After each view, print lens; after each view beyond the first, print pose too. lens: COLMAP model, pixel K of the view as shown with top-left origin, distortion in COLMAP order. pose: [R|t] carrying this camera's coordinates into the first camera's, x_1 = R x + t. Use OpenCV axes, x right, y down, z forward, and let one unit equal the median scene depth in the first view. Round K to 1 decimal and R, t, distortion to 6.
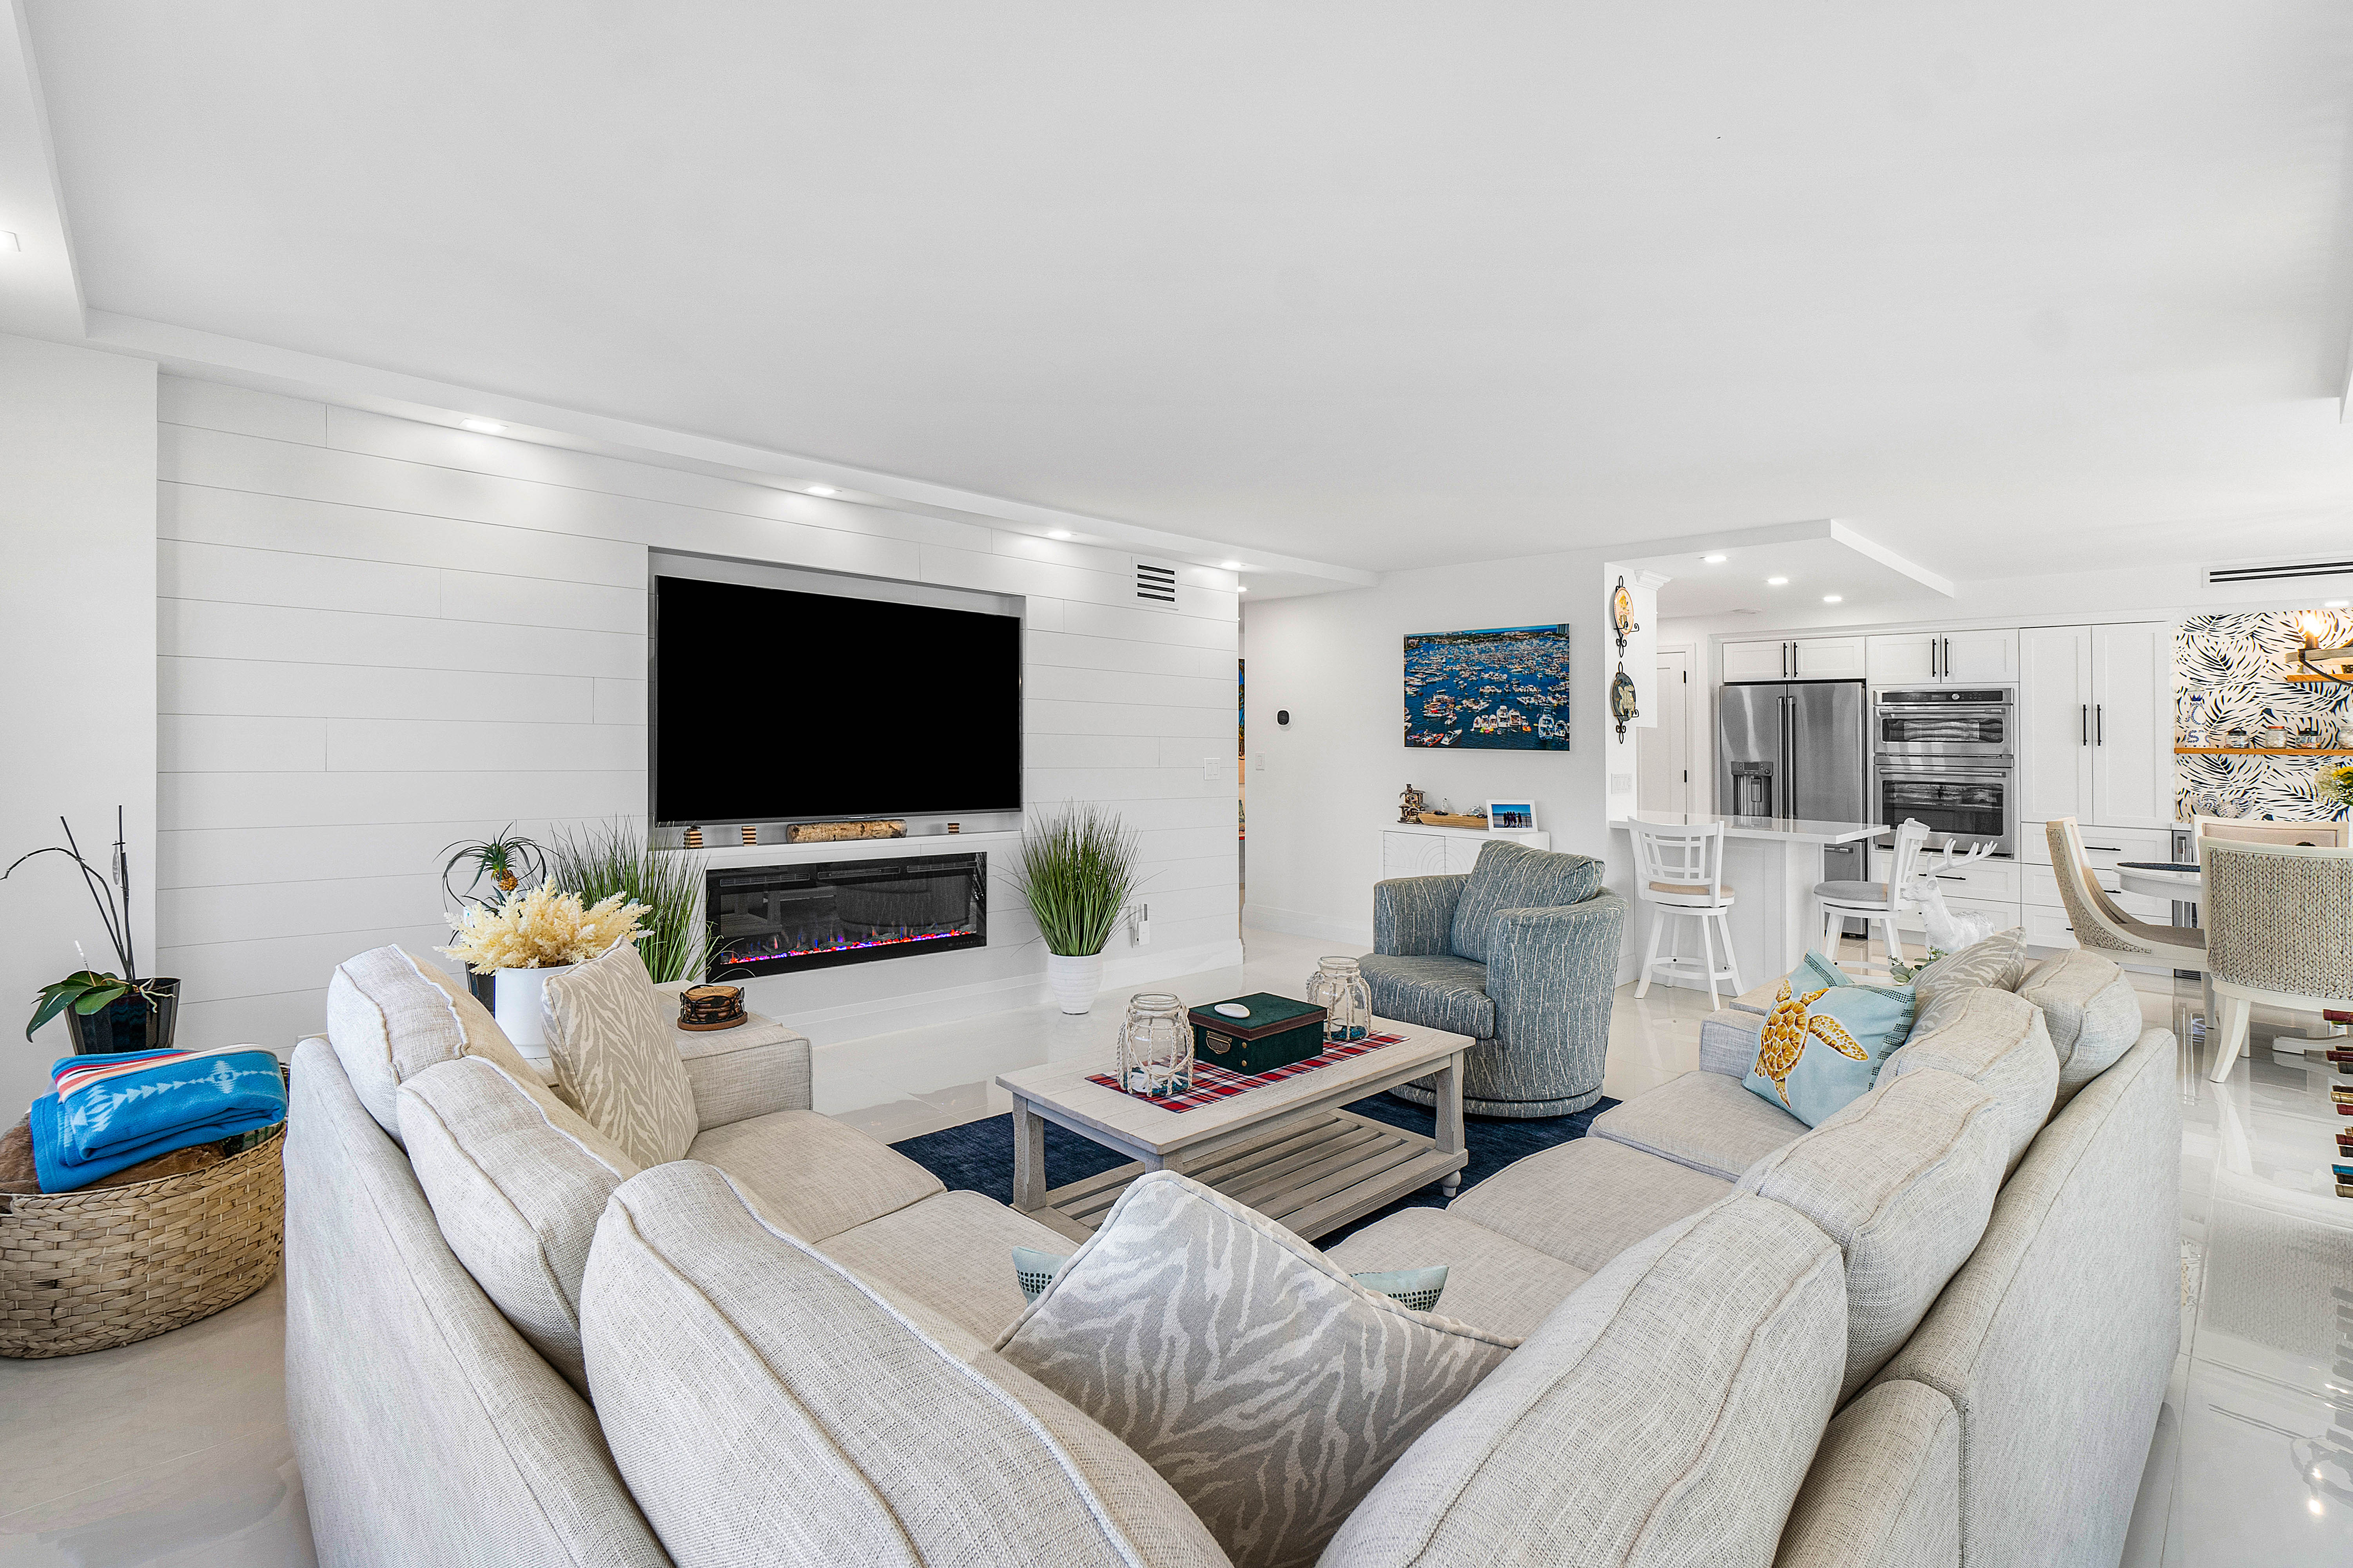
lens RADIAL K [[1114.0, 0, 1155.3], [0, 1114.0, 747.1], [0, 0, 1]] dist [0.001690, 0.000975]
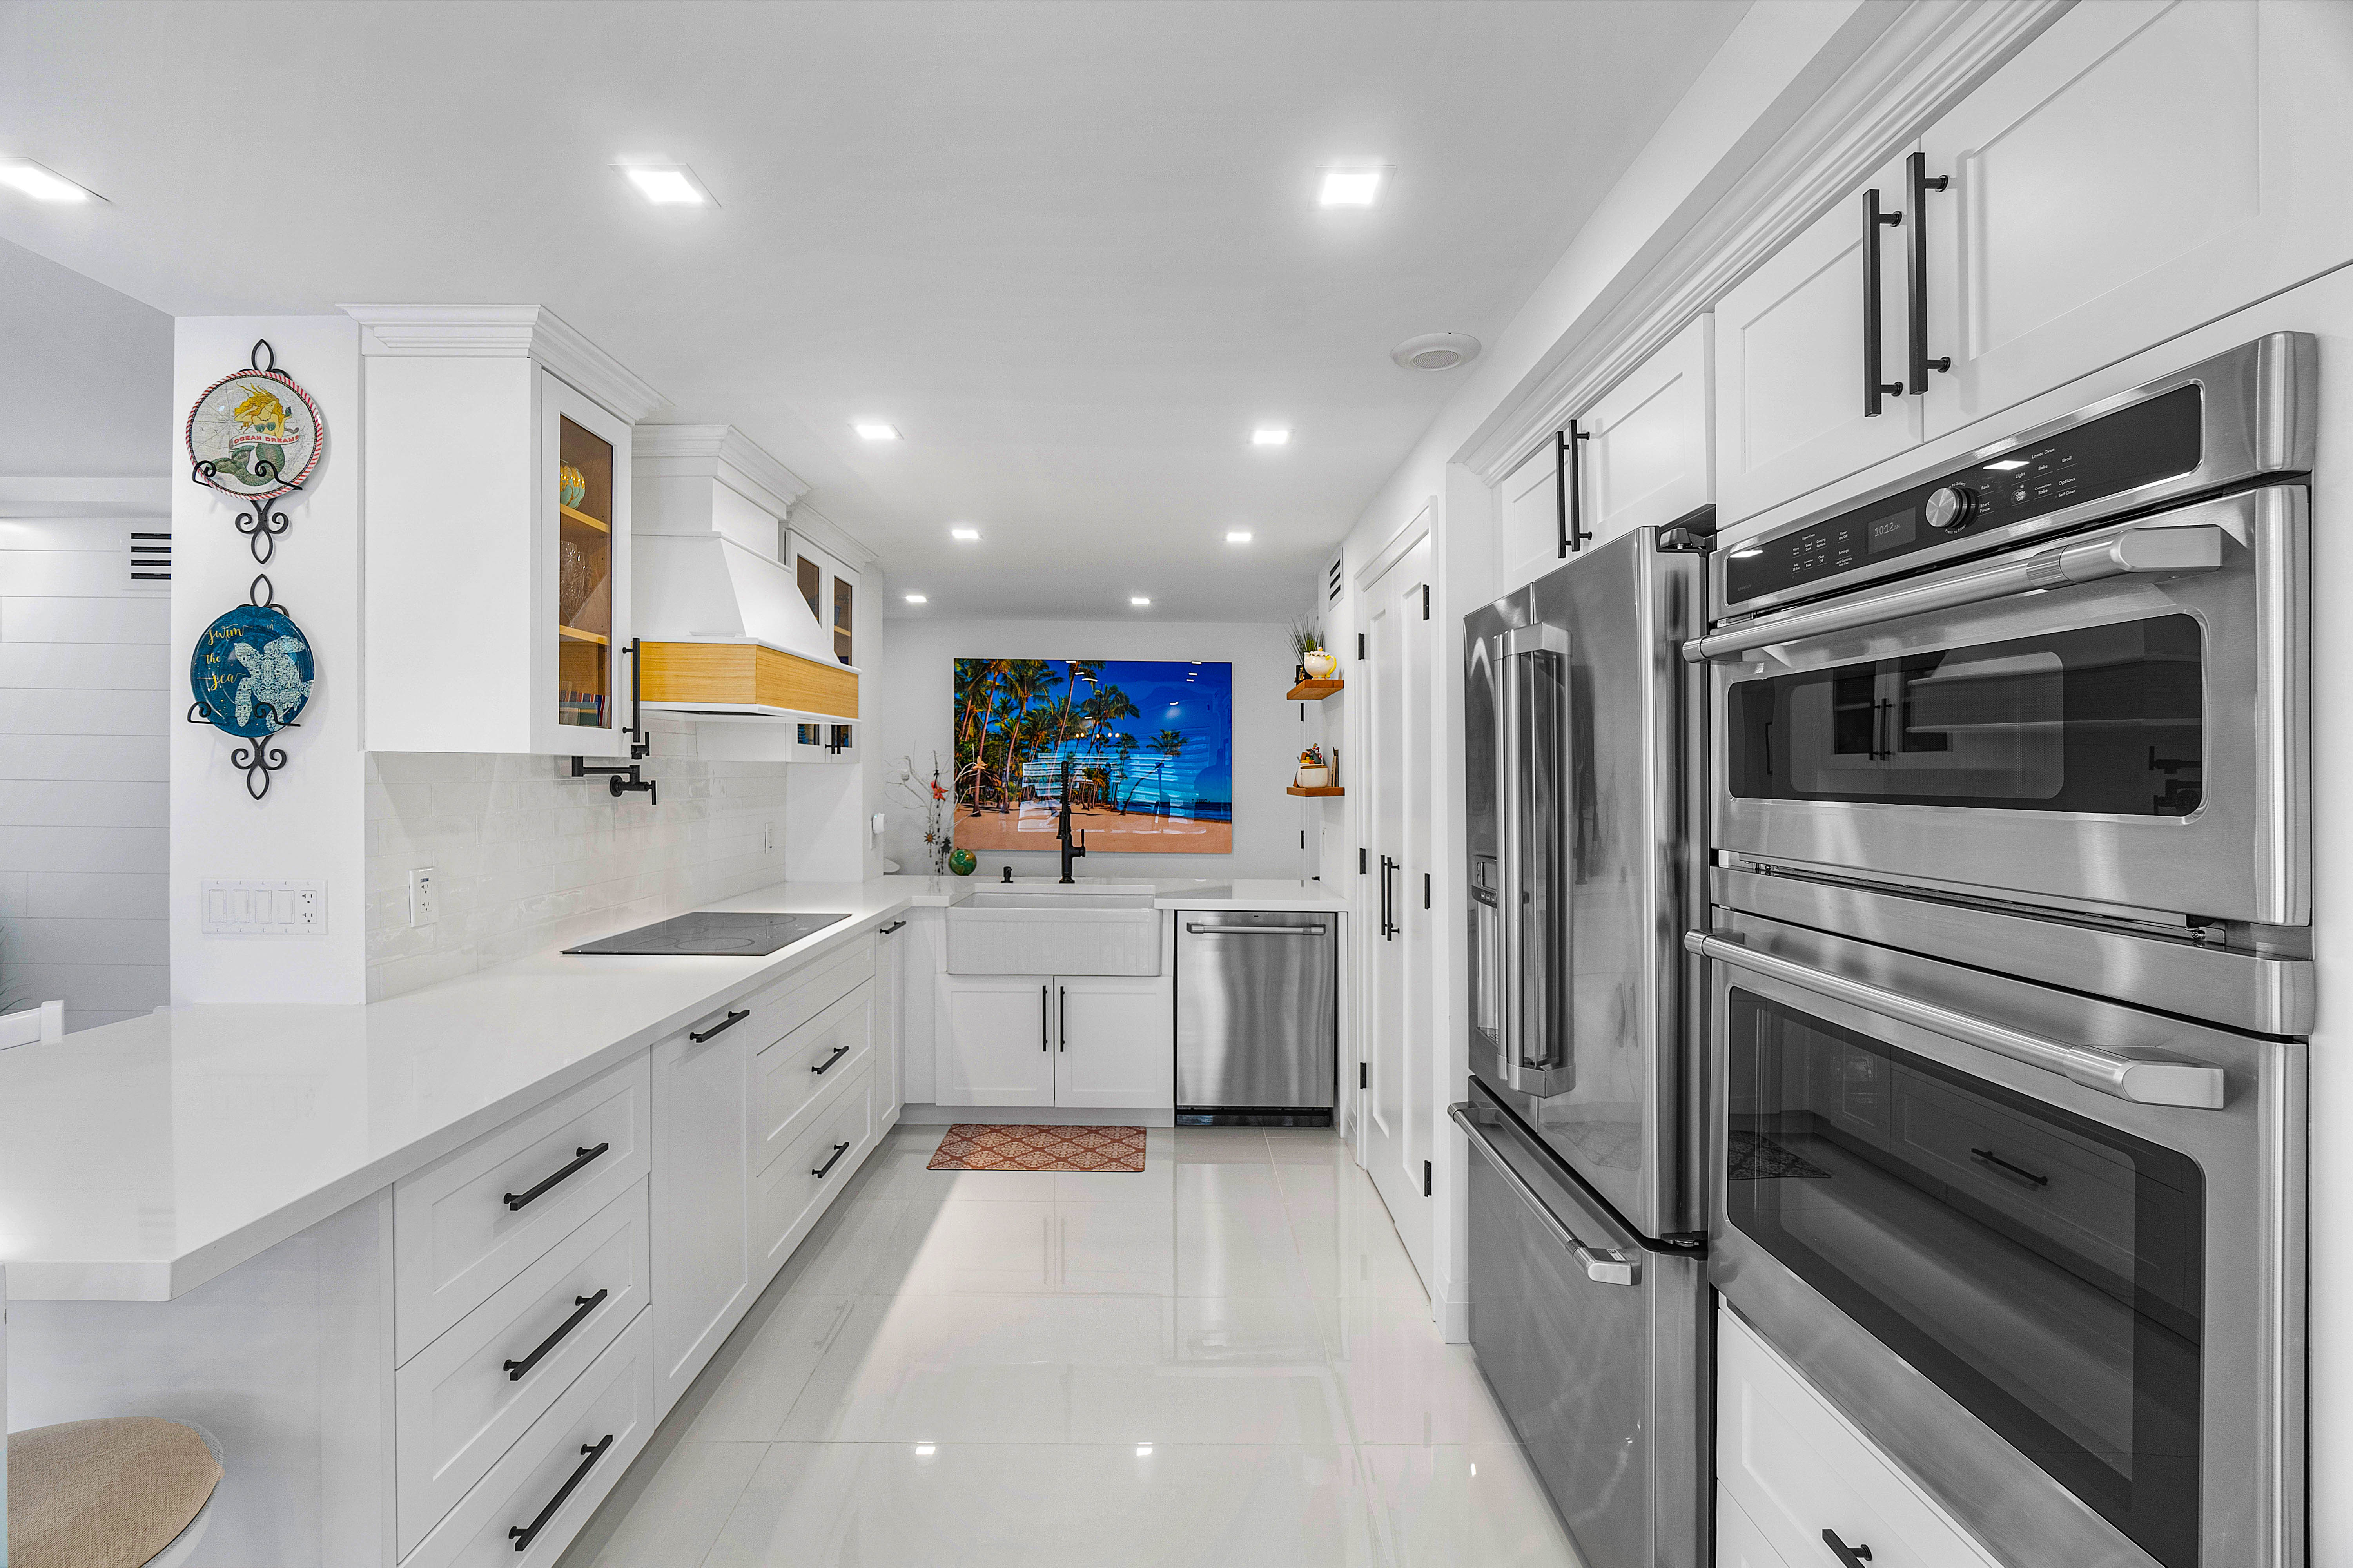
lens RADIAL K [[1040.2, 0, 1168.0], [0, 1040.2, 764.5], [0, 0, 1]] dist [-0.014826, 0.000051]
pose [[0.723242, -0.012093, -0.690488, 0.818646], [-0.002625, 0.999791, -0.020260, -0.007320], [0.690589, 0.016465, 0.723060, 0.905497]]
